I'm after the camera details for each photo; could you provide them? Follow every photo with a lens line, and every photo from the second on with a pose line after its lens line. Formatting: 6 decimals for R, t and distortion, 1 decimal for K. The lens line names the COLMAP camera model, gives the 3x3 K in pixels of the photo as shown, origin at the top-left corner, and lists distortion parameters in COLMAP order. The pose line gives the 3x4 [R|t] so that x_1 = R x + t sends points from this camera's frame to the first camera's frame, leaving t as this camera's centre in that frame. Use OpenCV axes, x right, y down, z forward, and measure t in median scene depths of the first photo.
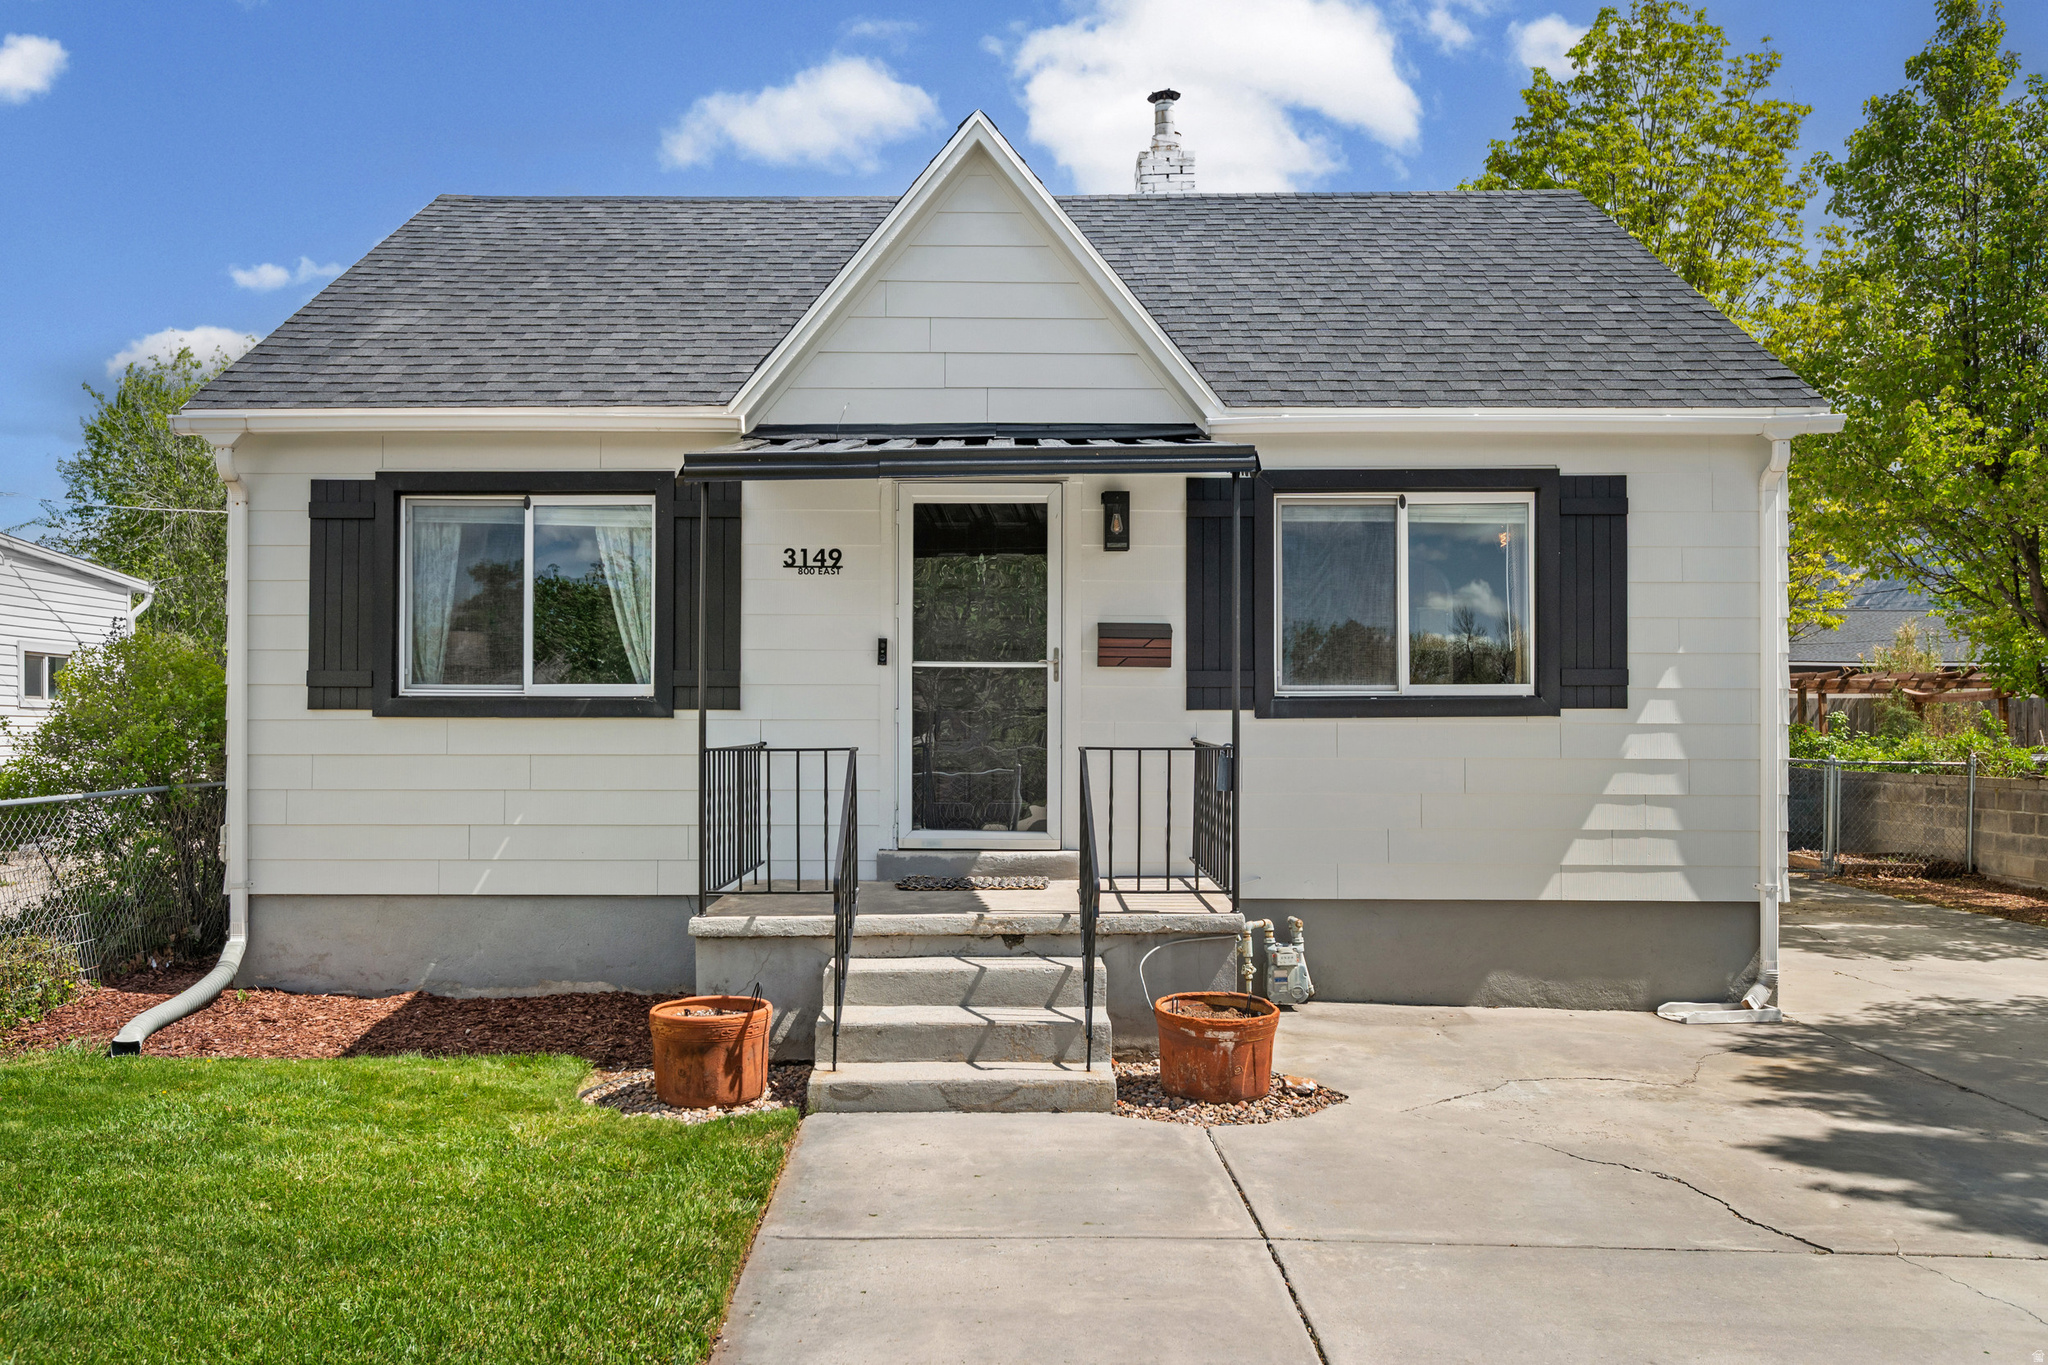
lens RADIAL K [[1446.7, 0, 1023.0], [0, 1446.7, 698.1], [0, 0, 1]] dist [-0.007474, -0.000584]
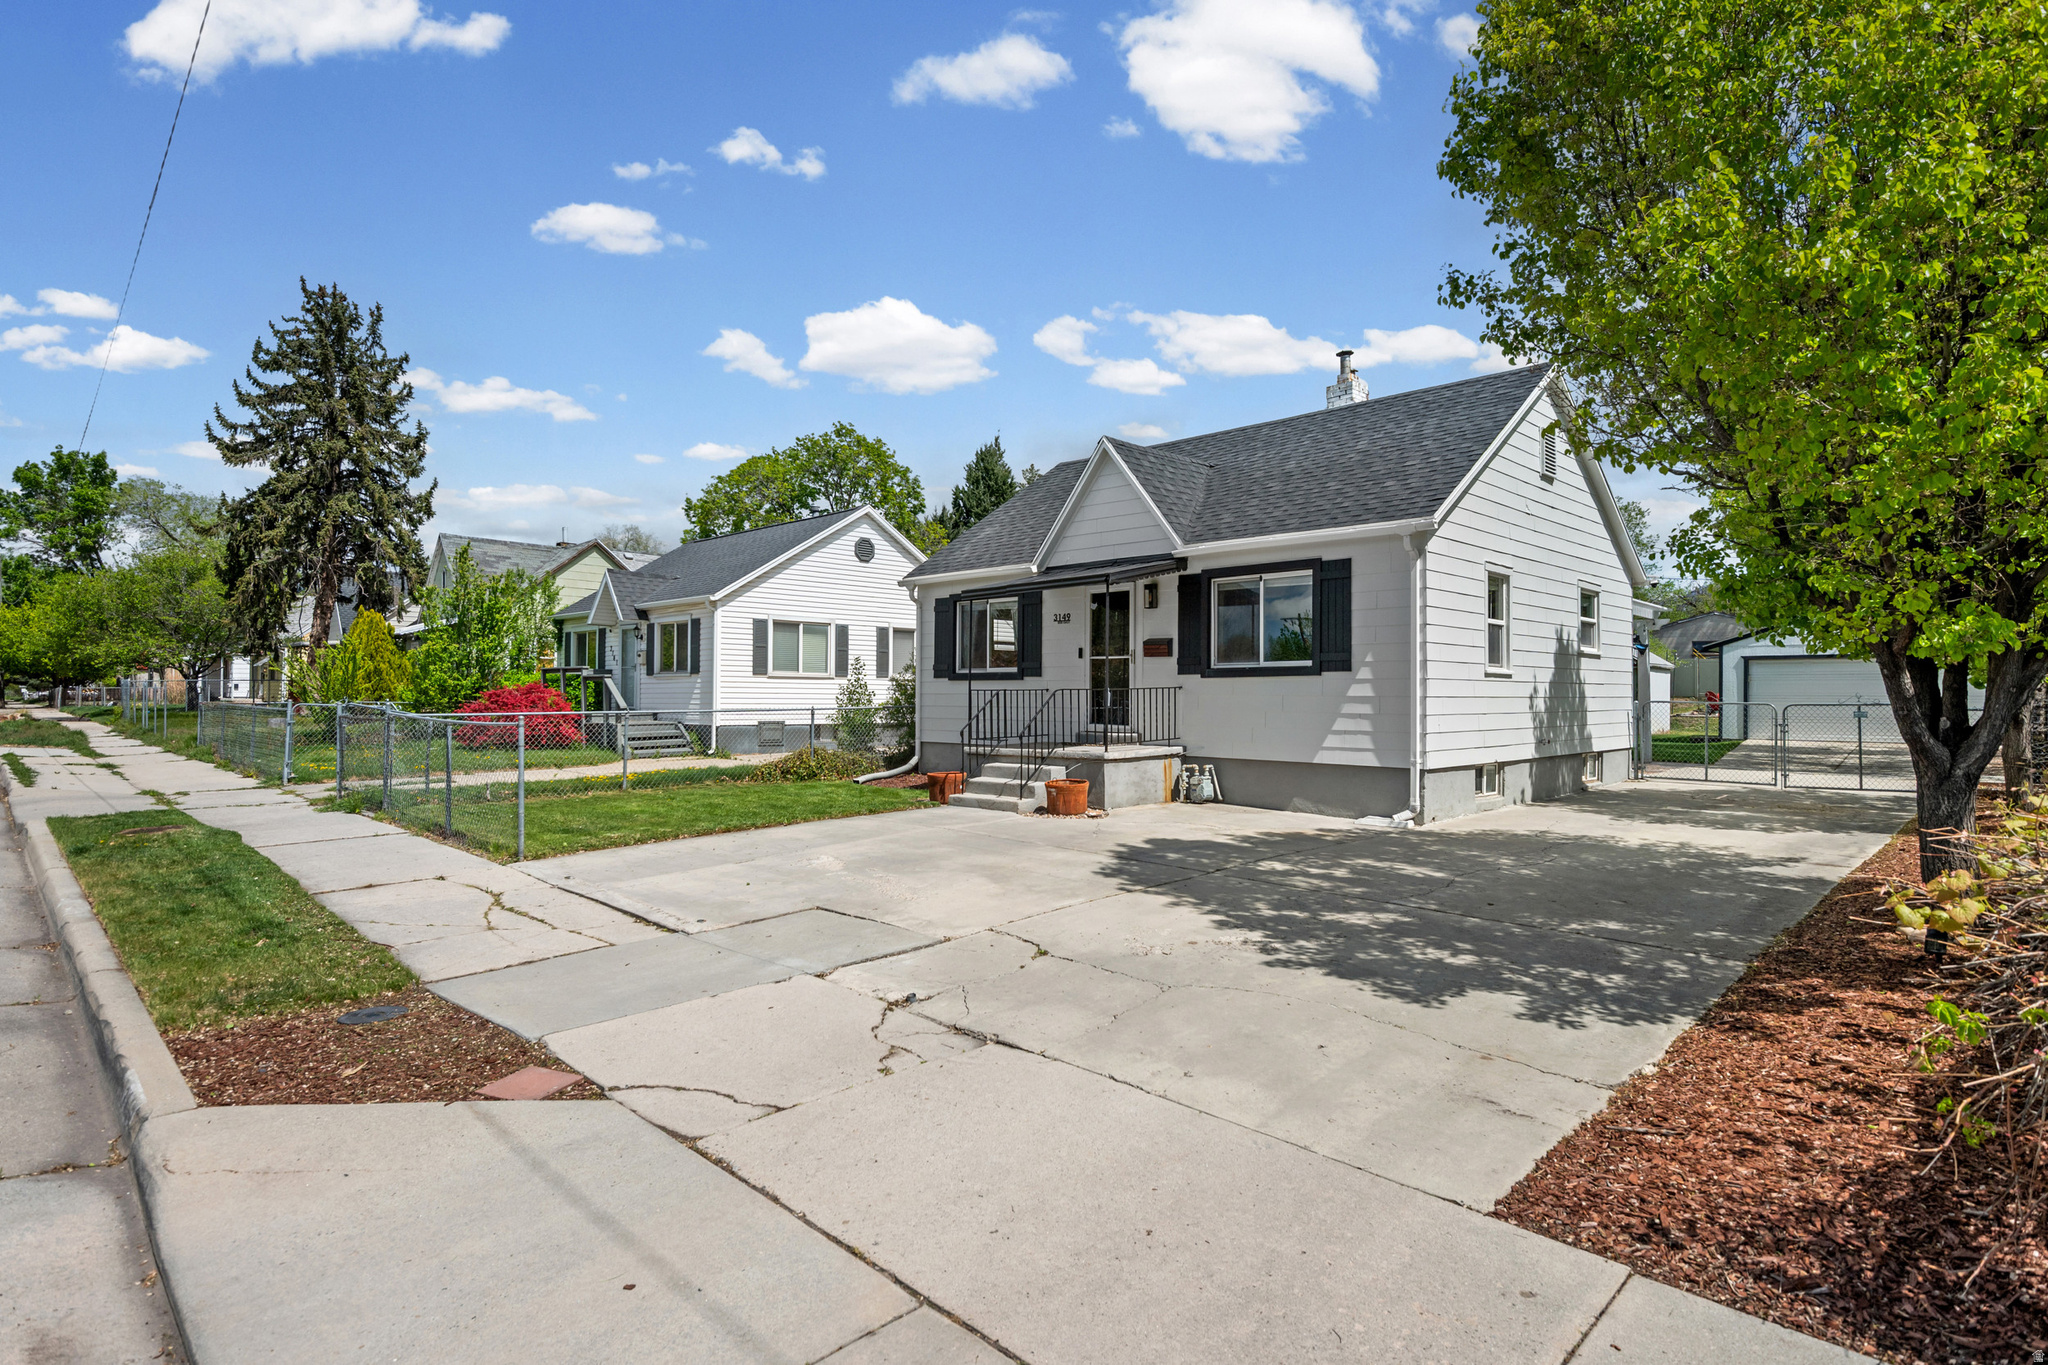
lens RADIAL K [[1054.1, 0, 1023.2], [0, 1054.1, 683.6], [0, 0, 1]] dist [-0.022694, -0.000548]
pose [[0.717723, -0.006021, -0.696302, 1.120364], [-0.003998, 0.999911, -0.012767, 0.044940], [0.696317, 0.011947, 0.717635, -0.395899]]
